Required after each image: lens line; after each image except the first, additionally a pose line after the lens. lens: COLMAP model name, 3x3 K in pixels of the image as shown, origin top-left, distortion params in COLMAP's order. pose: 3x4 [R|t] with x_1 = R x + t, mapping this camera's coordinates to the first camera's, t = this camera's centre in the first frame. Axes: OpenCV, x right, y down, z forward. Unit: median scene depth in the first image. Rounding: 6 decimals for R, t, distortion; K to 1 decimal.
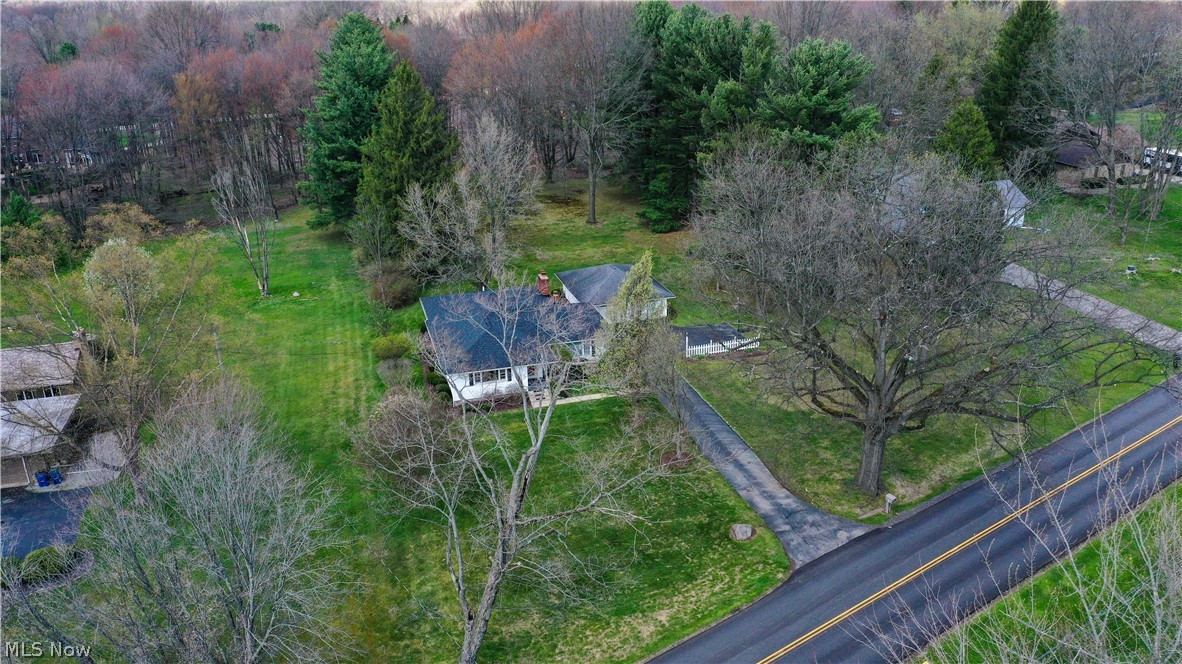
lens RADIAL K [[942.0, 0, 593.7], [0, 942.0, 333.6], [0, 0, 1]] dist [-0.005189, -0.004397]
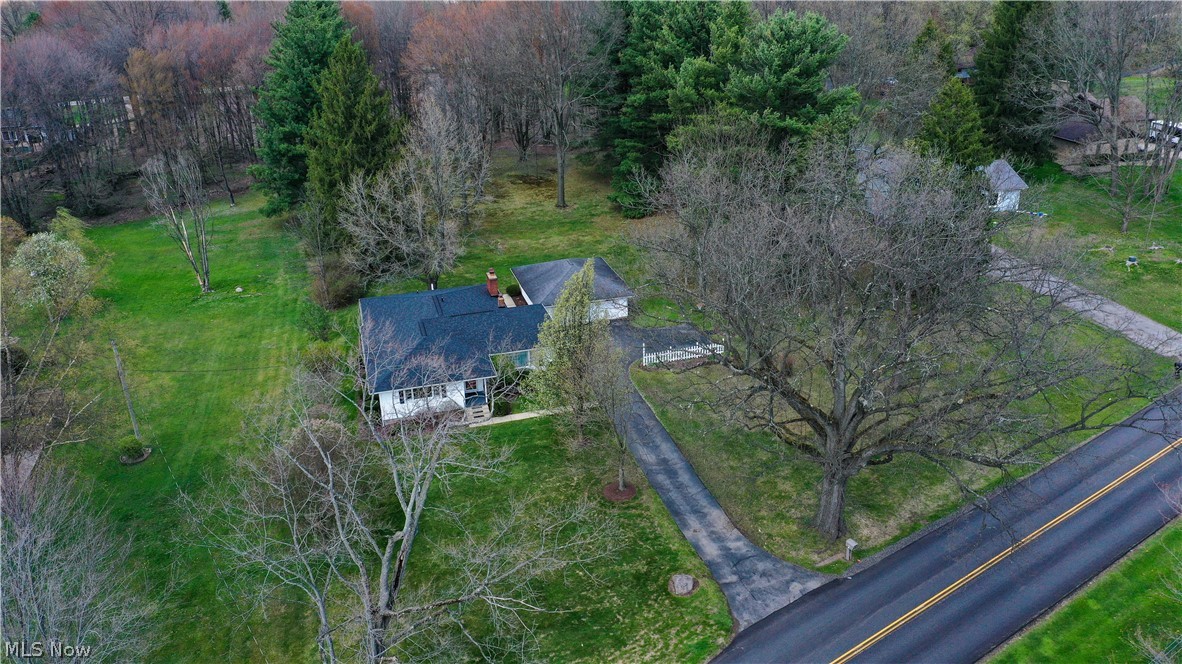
lens RADIAL K [[942.0, 0, 592.2], [0, 942.0, 330.6], [0, 0, 1]] dist [-0.005189, -0.004397]
pose [[0.999961, -0.005790, -0.006707, 0.053716], [0.006021, 0.999373, 0.034880, -0.040521], [0.006501, -0.034919, 0.999369, 0.081265]]
